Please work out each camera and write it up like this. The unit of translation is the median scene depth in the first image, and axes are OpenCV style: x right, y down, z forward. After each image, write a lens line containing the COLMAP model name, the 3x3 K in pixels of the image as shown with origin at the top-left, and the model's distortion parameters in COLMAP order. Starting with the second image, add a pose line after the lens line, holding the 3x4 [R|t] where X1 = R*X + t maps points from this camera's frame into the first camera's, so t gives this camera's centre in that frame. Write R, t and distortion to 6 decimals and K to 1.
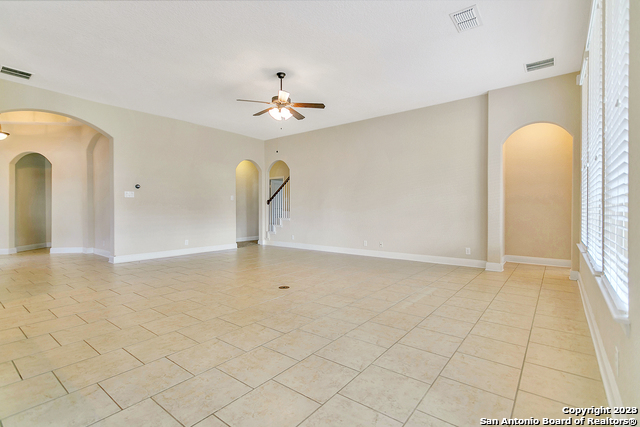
lens RADIAL K [[304.3, 0, 318.7], [0, 304.3, 211.0], [0, 0, 1]] dist [0.005144, 0.000578]
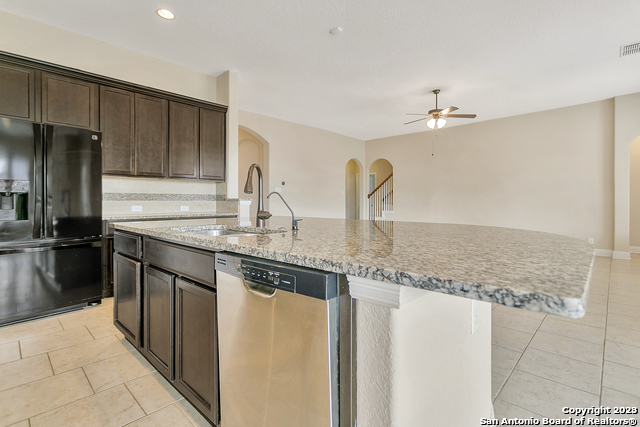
lens RADIAL K [[304.3, 0, 325.5], [0, 304.3, 199.9], [0, 0, 1]] dist [0.005144, 0.000578]
pose [[0.995054, 0.001502, -0.099325, -0.371352], [-0.002937, 0.999893, -0.014302, 0.001784], [0.099292, 0.014523, 0.994952, -0.200094]]
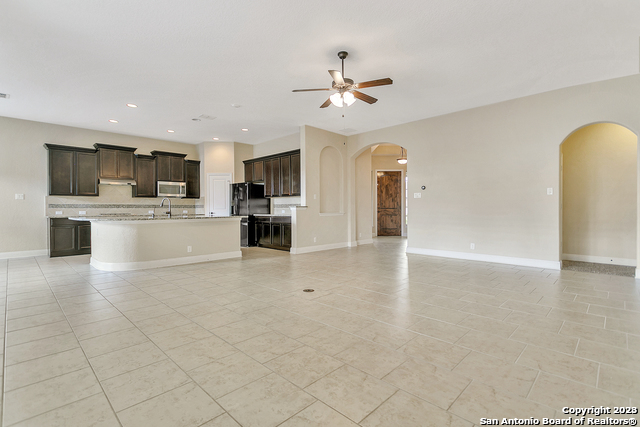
lens RADIAL K [[304.3, 0, 321.1], [0, 304.3, 213.3], [0, 0, 1]] dist [0.005144, 0.000578]
pose [[-0.114529, 0.018418, -0.993249, 0.648864], [-0.003619, 0.999814, 0.018957, -0.007873], [0.993413, 0.005766, -0.114441, 0.898990]]
